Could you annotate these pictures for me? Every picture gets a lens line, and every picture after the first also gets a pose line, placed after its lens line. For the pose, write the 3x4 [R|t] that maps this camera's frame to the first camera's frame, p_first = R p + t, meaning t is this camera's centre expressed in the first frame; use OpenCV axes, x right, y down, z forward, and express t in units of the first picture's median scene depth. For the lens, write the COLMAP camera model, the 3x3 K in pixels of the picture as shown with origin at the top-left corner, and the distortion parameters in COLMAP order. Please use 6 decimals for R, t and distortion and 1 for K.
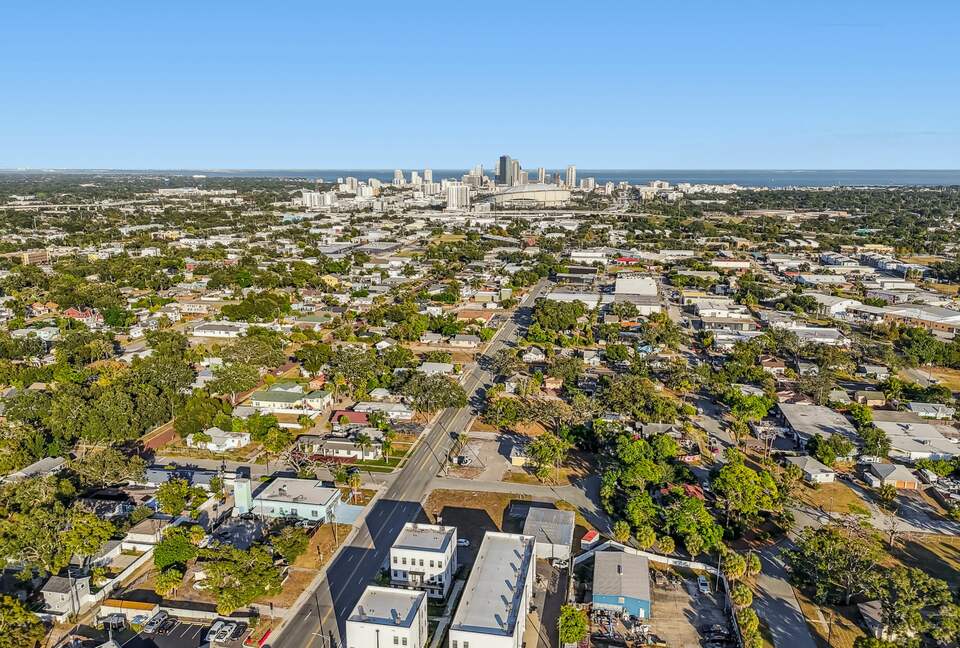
lens RADIAL K [[714.5, 0, 487.0], [0, 714.5, 326.7], [0, 0, 1]] dist [0.076789, -0.073655]
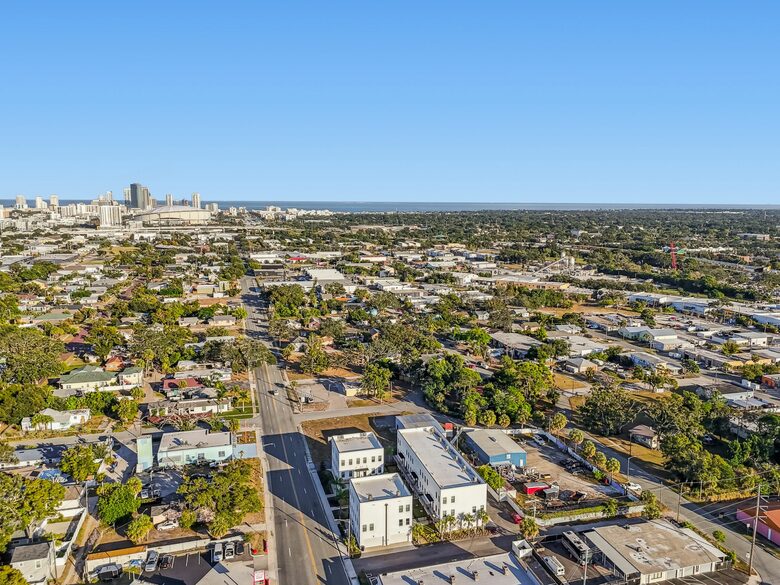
lens RADIAL K [[574.5, 0, 398.1], [0, 574.5, 279.4], [0, 0, 1]] dist [0.074967, -0.065197]
pose [[0.896800, -0.056655, 0.438793, -0.294744], [0.090255, 0.994339, -0.056076, 0.051021], [-0.433132, 0.089892, 0.896837, 0.036142]]
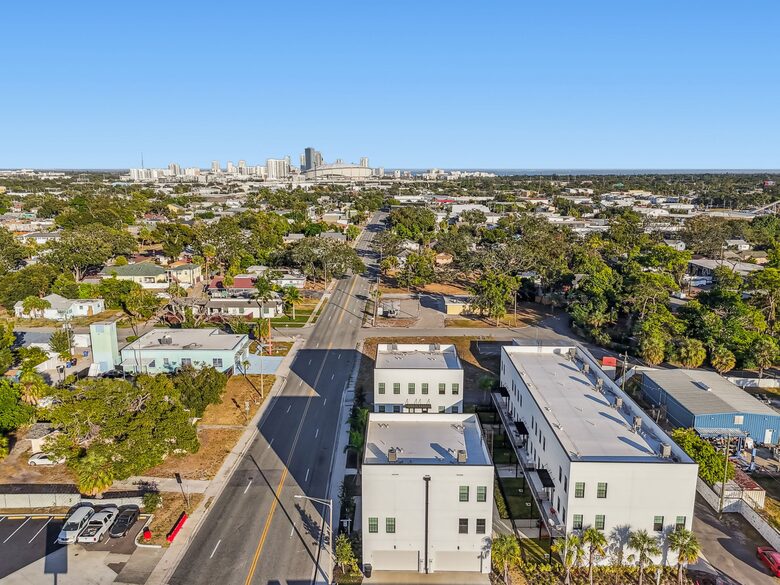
lens RADIAL K [[586.1, 0, 395.7], [0, 586.1, 284.6], [0, 0, 1]] dist [0.086013, -0.084947]
pose [[0.985113, -0.034251, 0.168462, -0.128411], [0.037262, 0.999197, -0.014745, 0.156308], [-0.167822, 0.020802, 0.985598, 0.319291]]
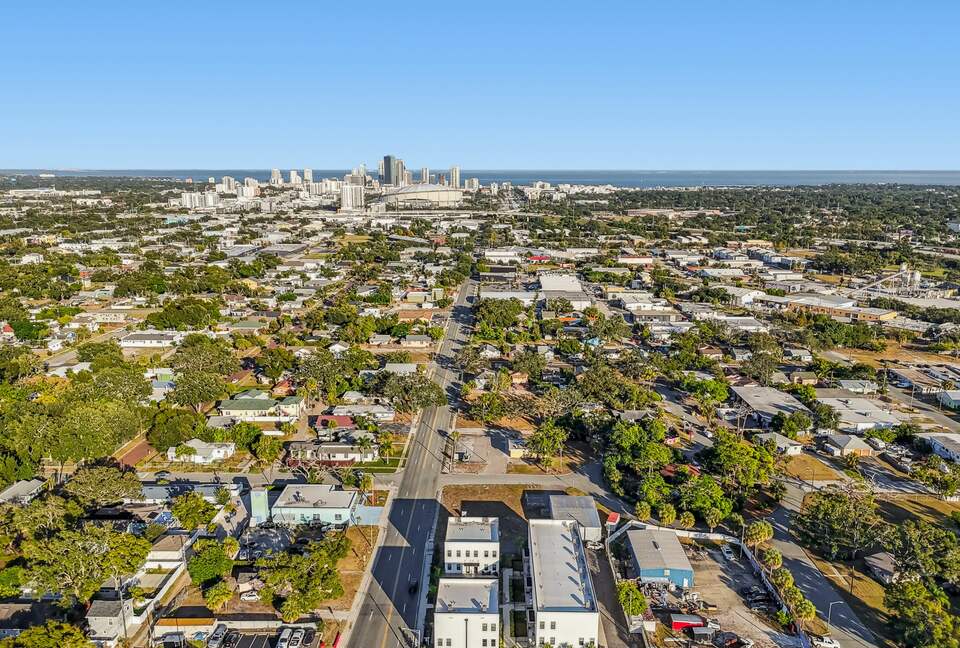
lens RADIAL K [[714.5, 0, 488.5], [0, 714.5, 324.6], [0, 0, 1]] dist [0.076789, -0.073655]
pose [[0.986249, -0.033327, 0.161871, -0.147056], [0.033828, 0.999428, -0.000336, 0.000792], [-0.161767, 0.005807, 0.986812, -0.012405]]
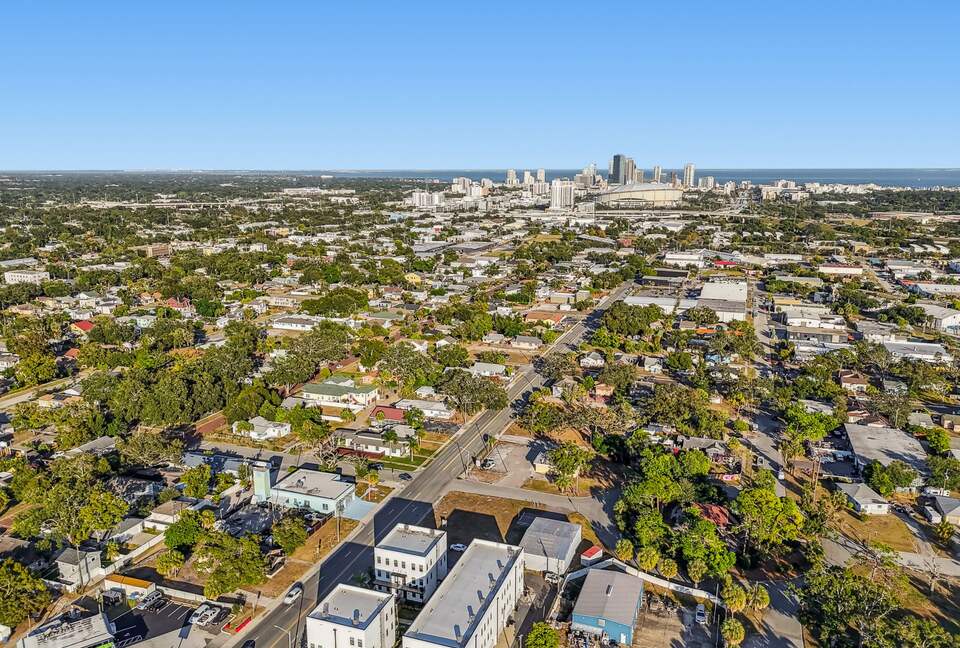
lens RADIAL K [[714.5, 0, 483.7], [0, 714.5, 327.2], [0, 0, 1]] dist [0.076789, -0.073655]
pose [[0.986905, 0.033880, -0.157705, 0.105053], [-0.033711, 0.999425, 0.003747, -0.004504], [0.157741, 0.001618, 0.987479, 0.023758]]
